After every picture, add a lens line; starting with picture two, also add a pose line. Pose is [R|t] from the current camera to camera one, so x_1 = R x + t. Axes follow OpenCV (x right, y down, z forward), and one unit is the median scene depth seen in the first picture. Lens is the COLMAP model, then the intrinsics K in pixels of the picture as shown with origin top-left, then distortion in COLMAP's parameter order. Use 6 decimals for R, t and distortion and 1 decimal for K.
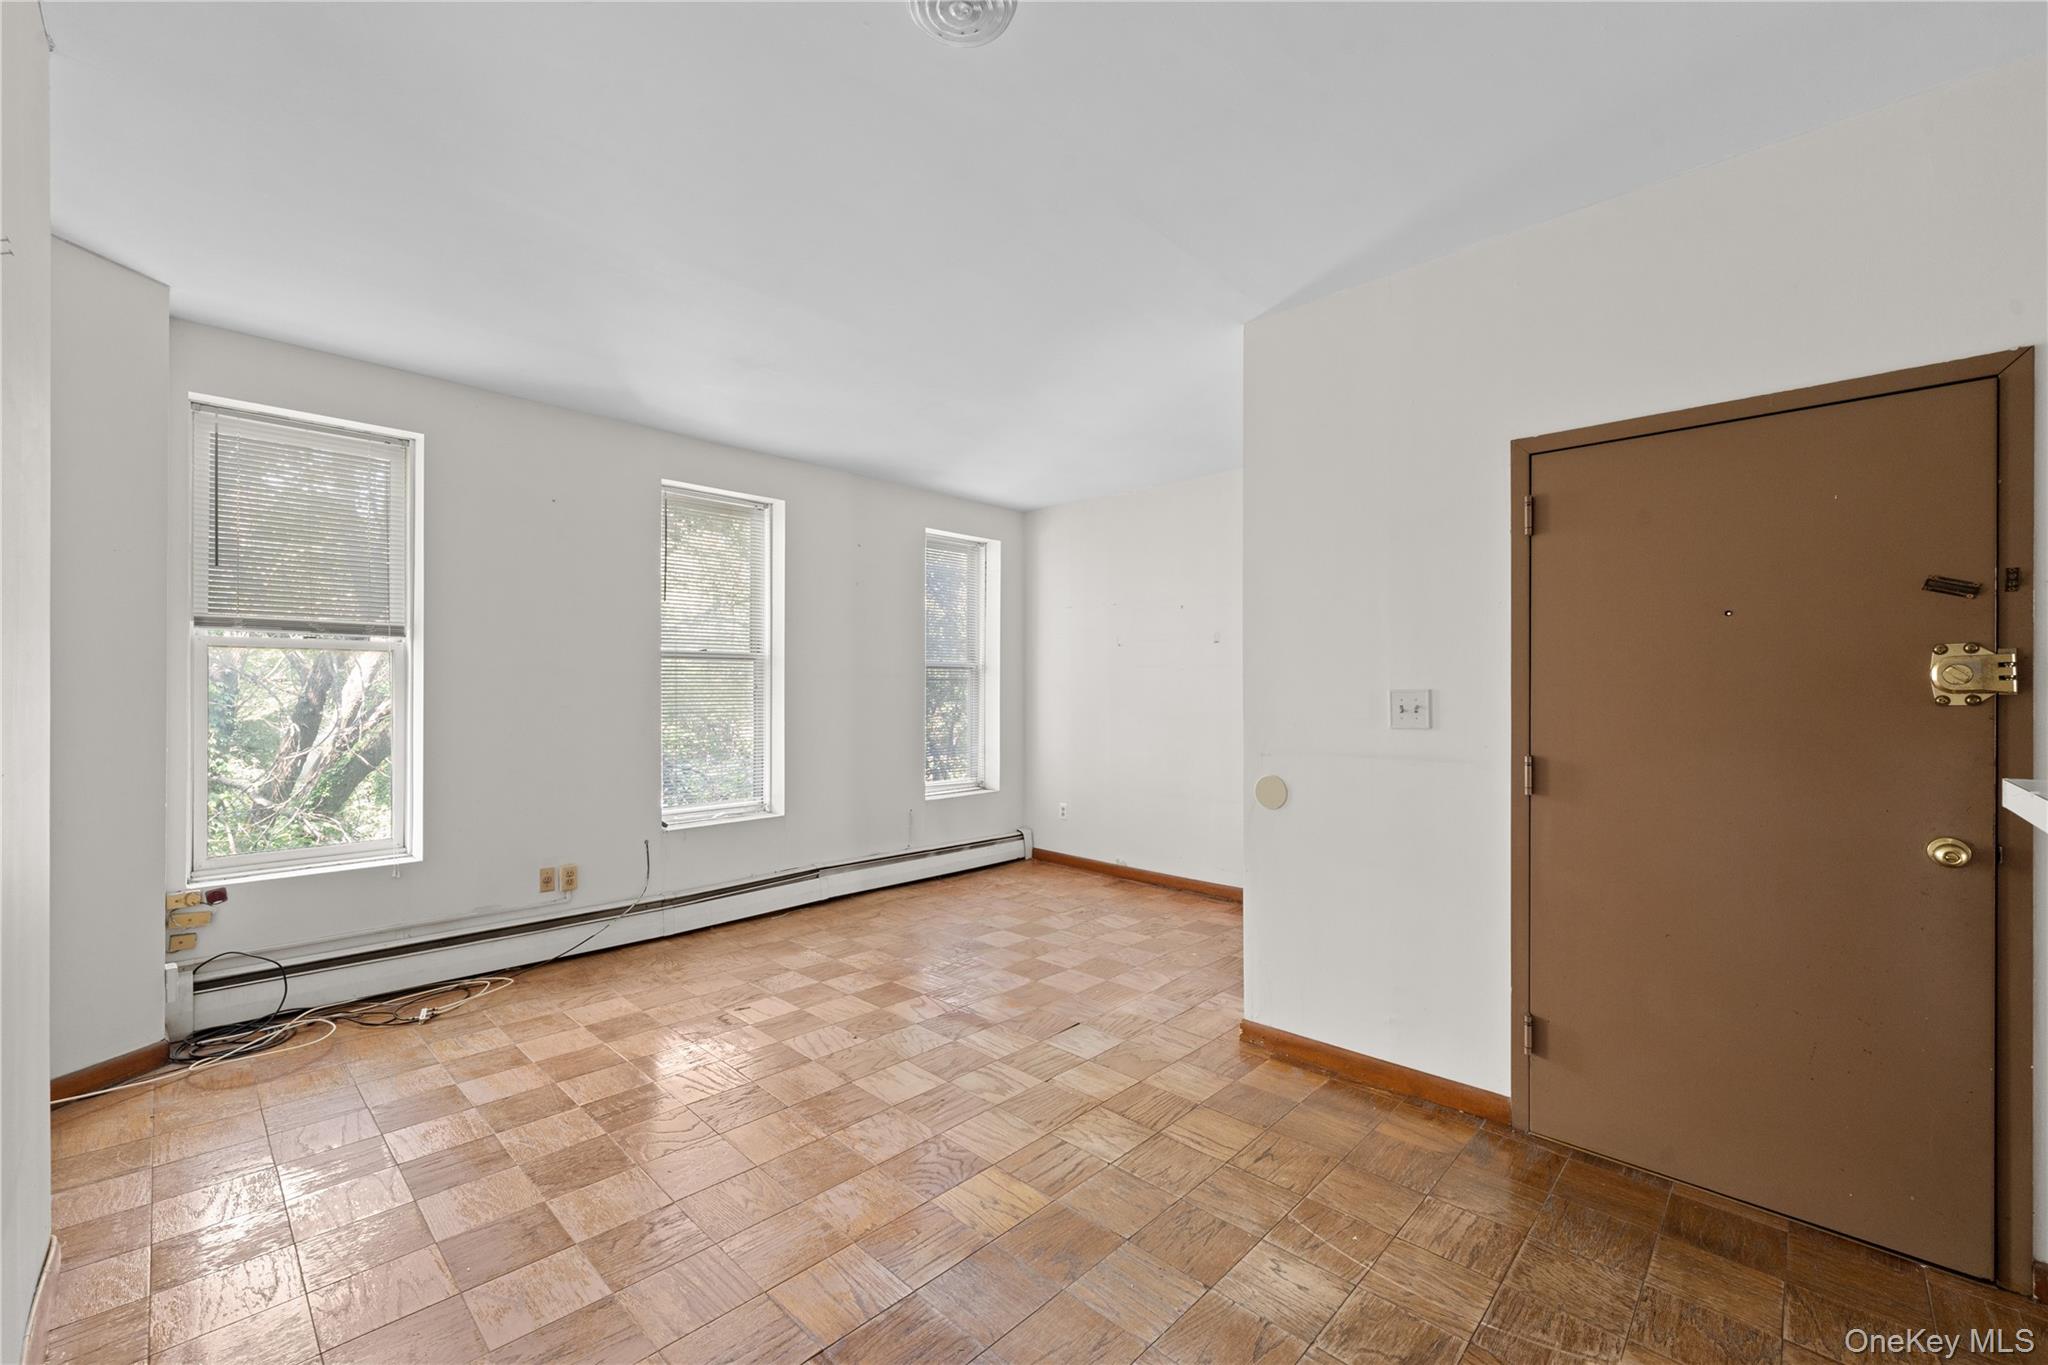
lens RADIAL K [[830.5, 0, 1029.9], [0, 830.5, 687.3], [0, 0, 1]] dist [0.001819, -0.000165]
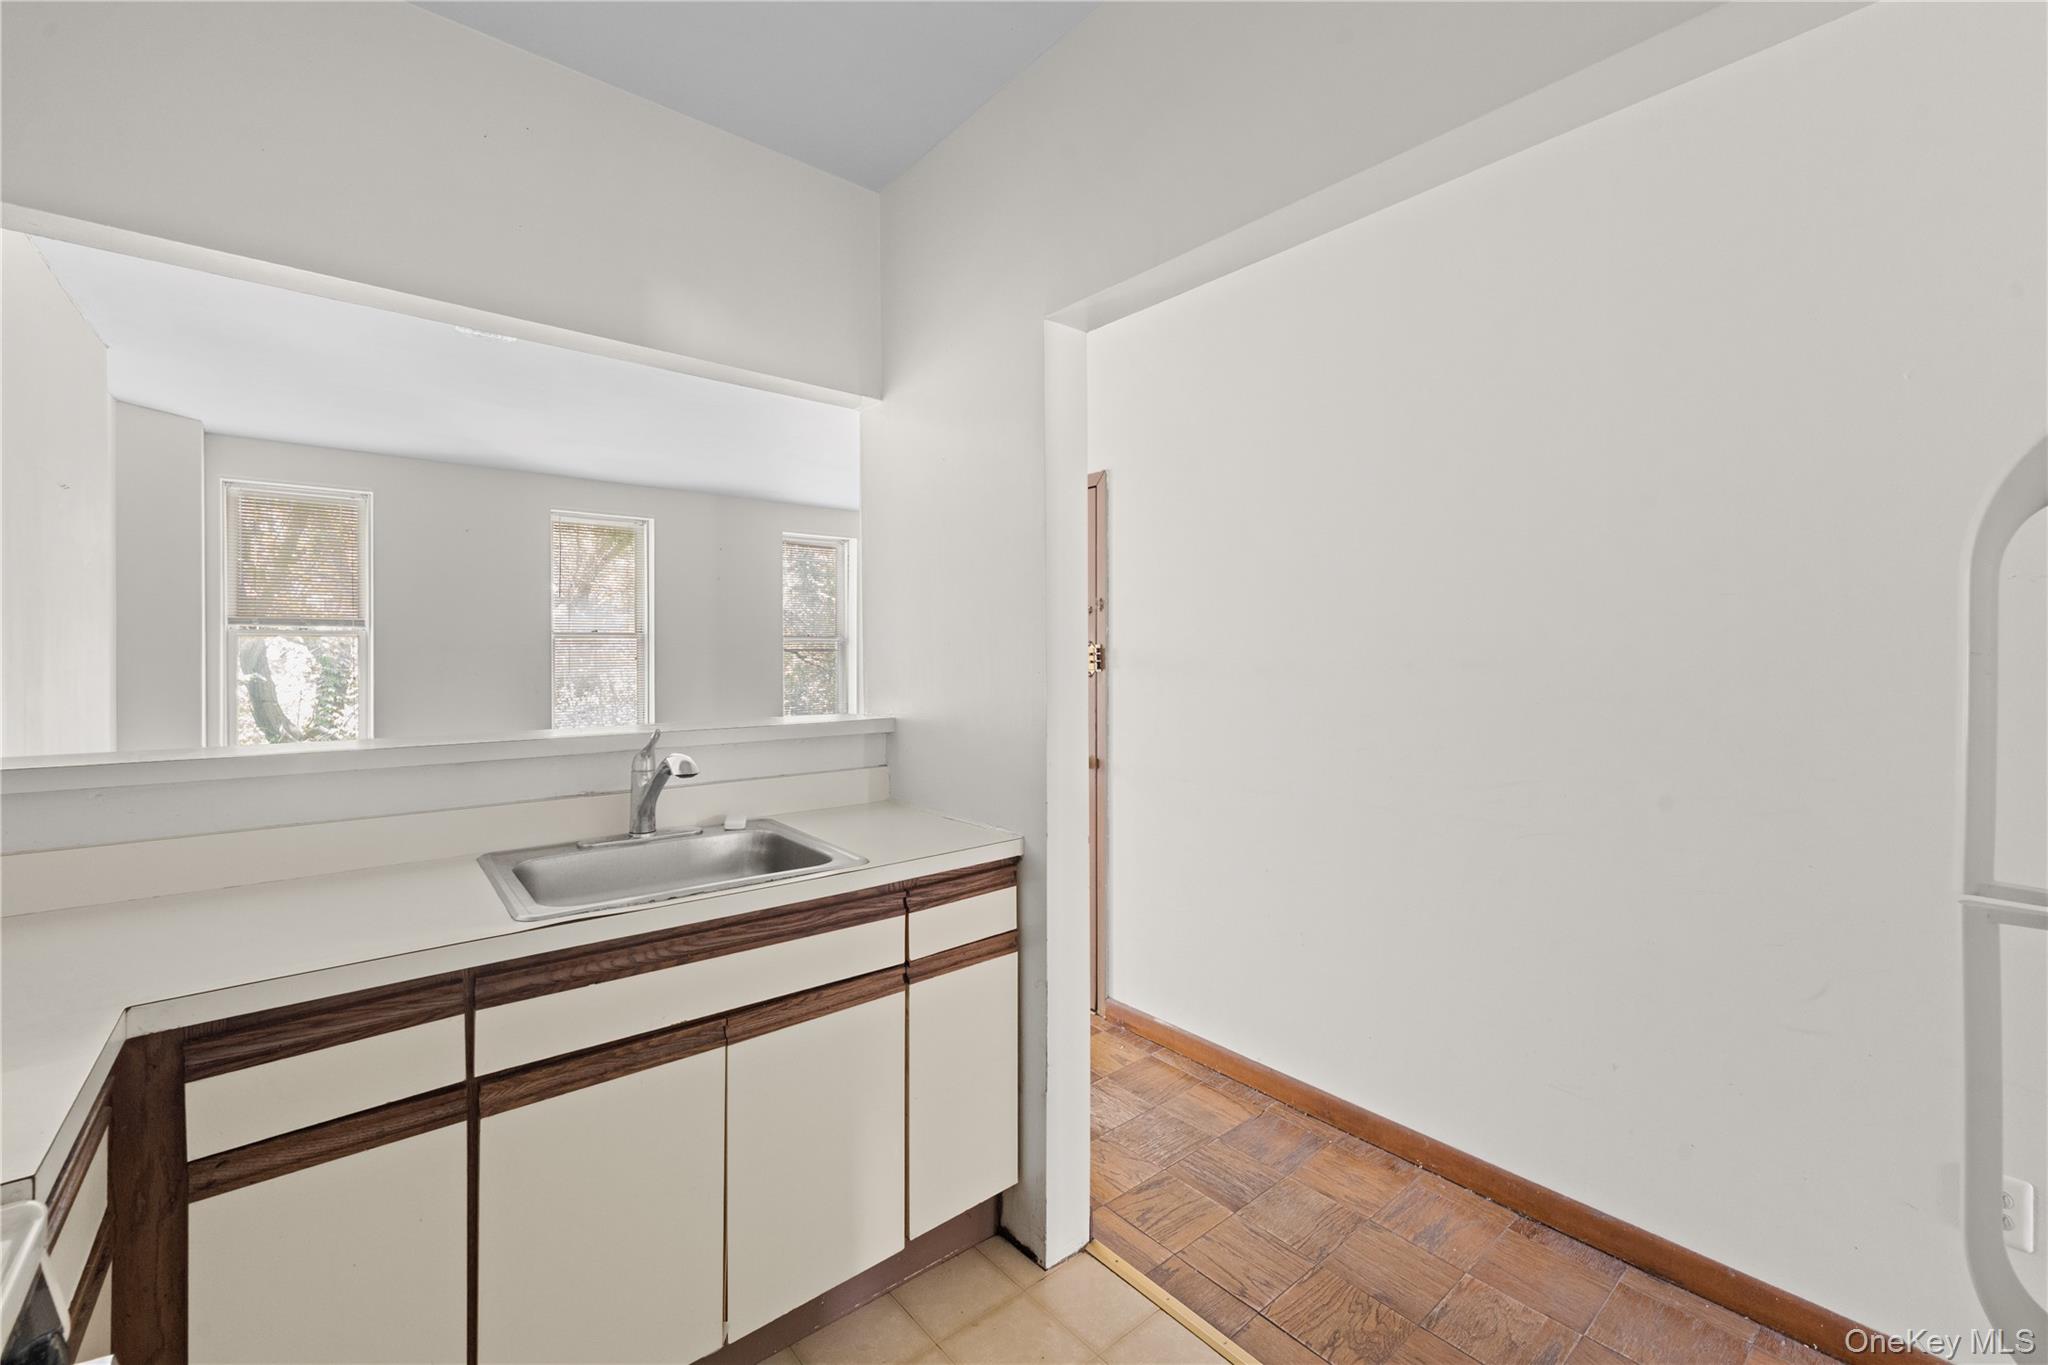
lens RADIAL K [[839.3, 0, 1027.6], [0, 839.3, 661.1], [0, 0, 1]] dist [0.000855, -0.000168]
pose [[0.993771, -0.000732, -0.111442, 0.566271], [0.002398, 0.999887, 0.014813, -0.018525], [0.111419, -0.014988, 0.993661, -0.346604]]
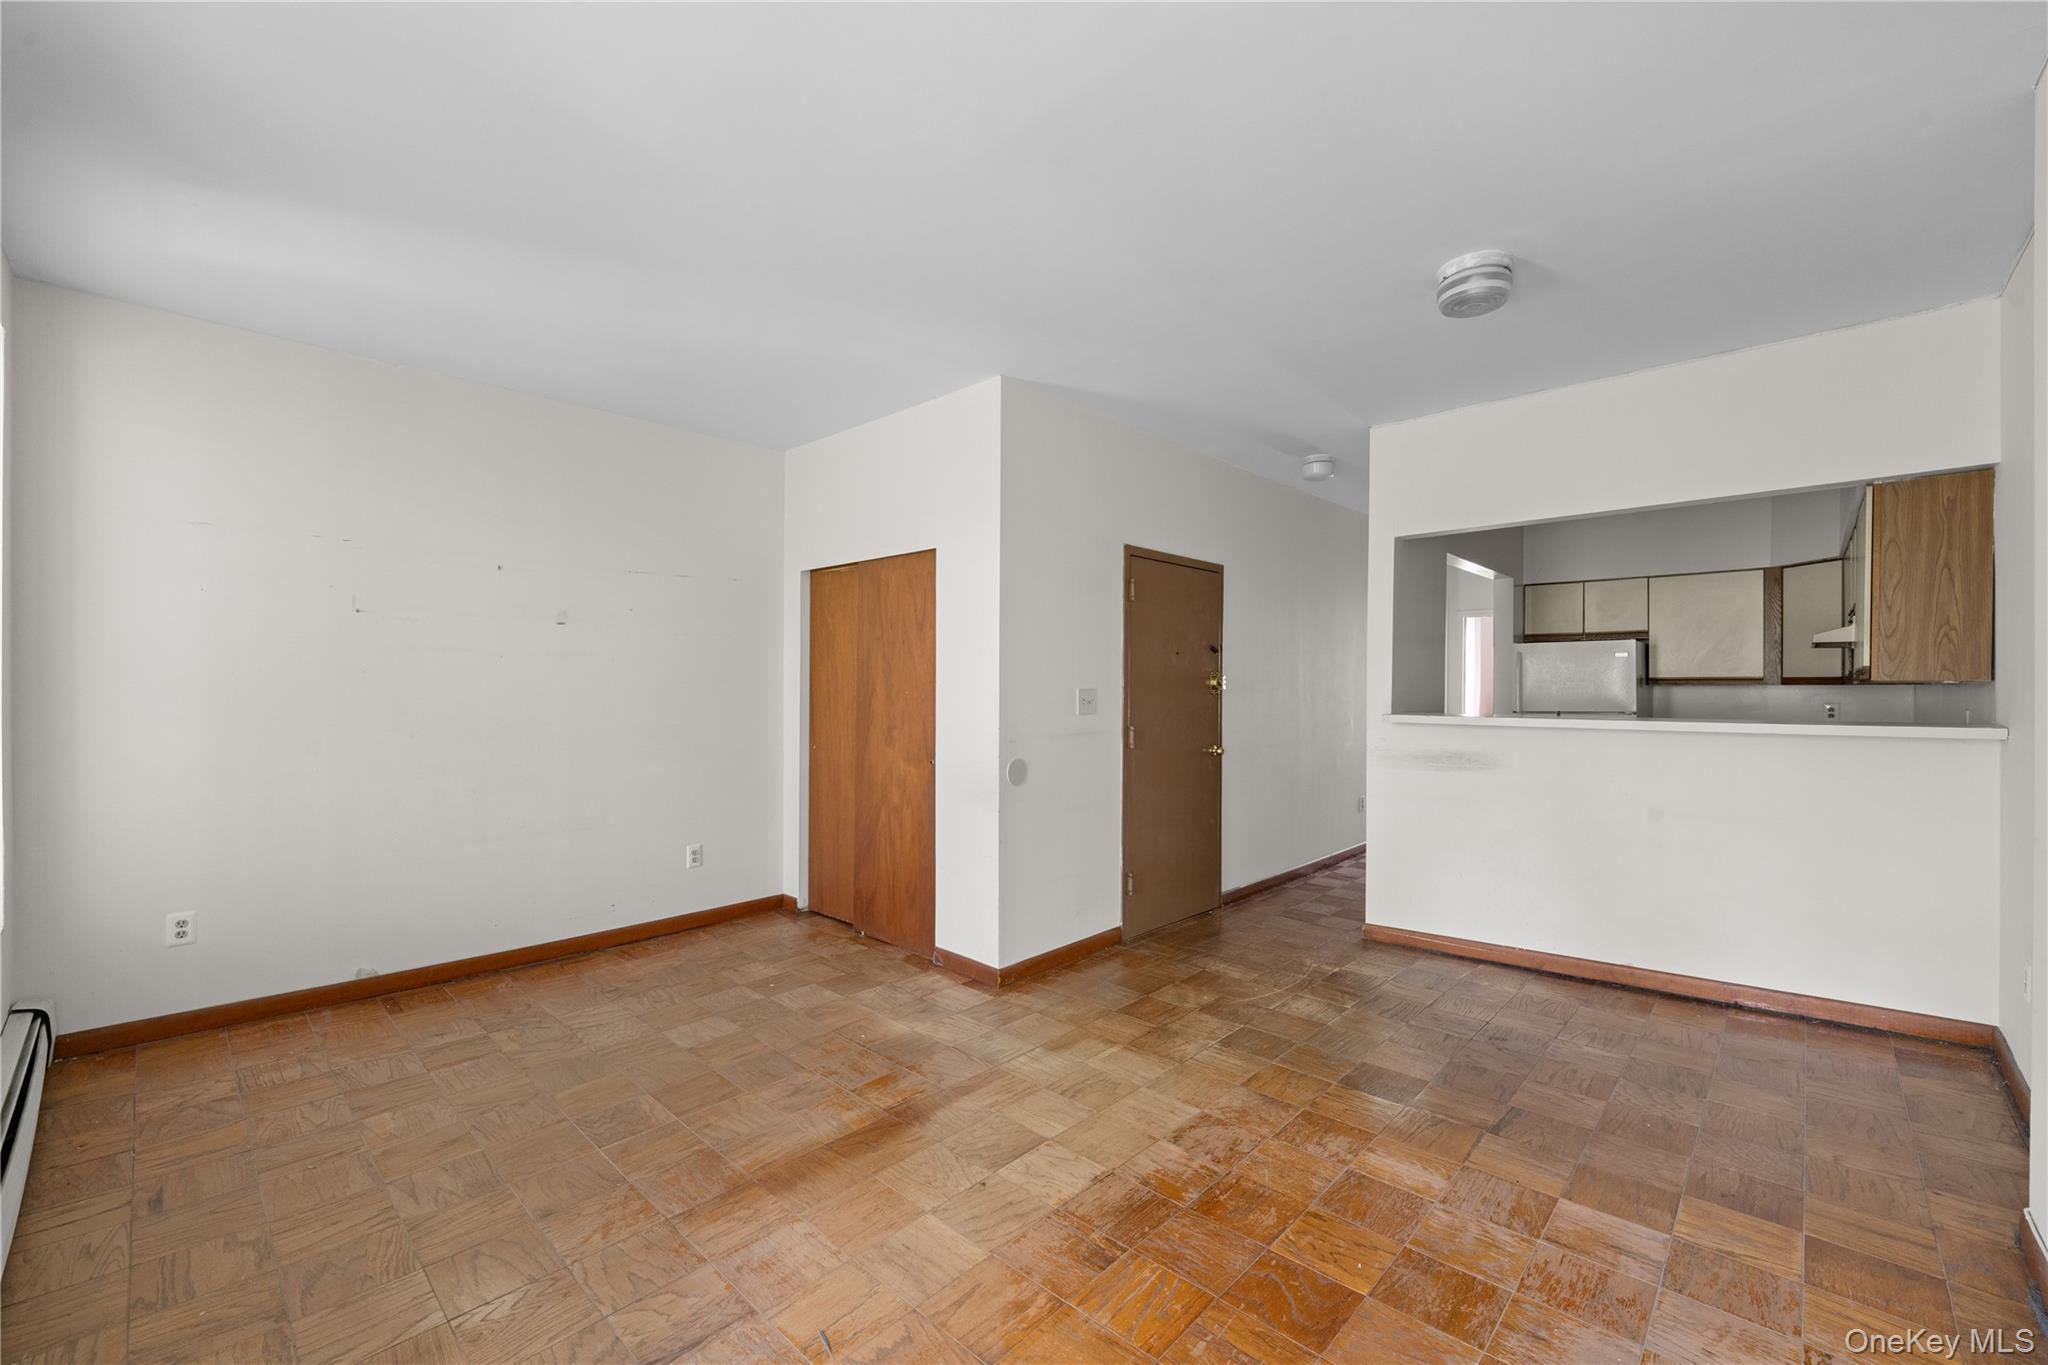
lens RADIAL K [[830.5, 0, 1029.9], [0, 830.5, 687.3], [0, 0, 1]] dist [0.001819, -0.000165]
pose [[-0.009228, -0.001488, 0.999956, -0.715905], [-0.007084, 0.999974, 0.001422, -0.000936], [-0.999932, -0.007071, -0.009238, 0.758120]]
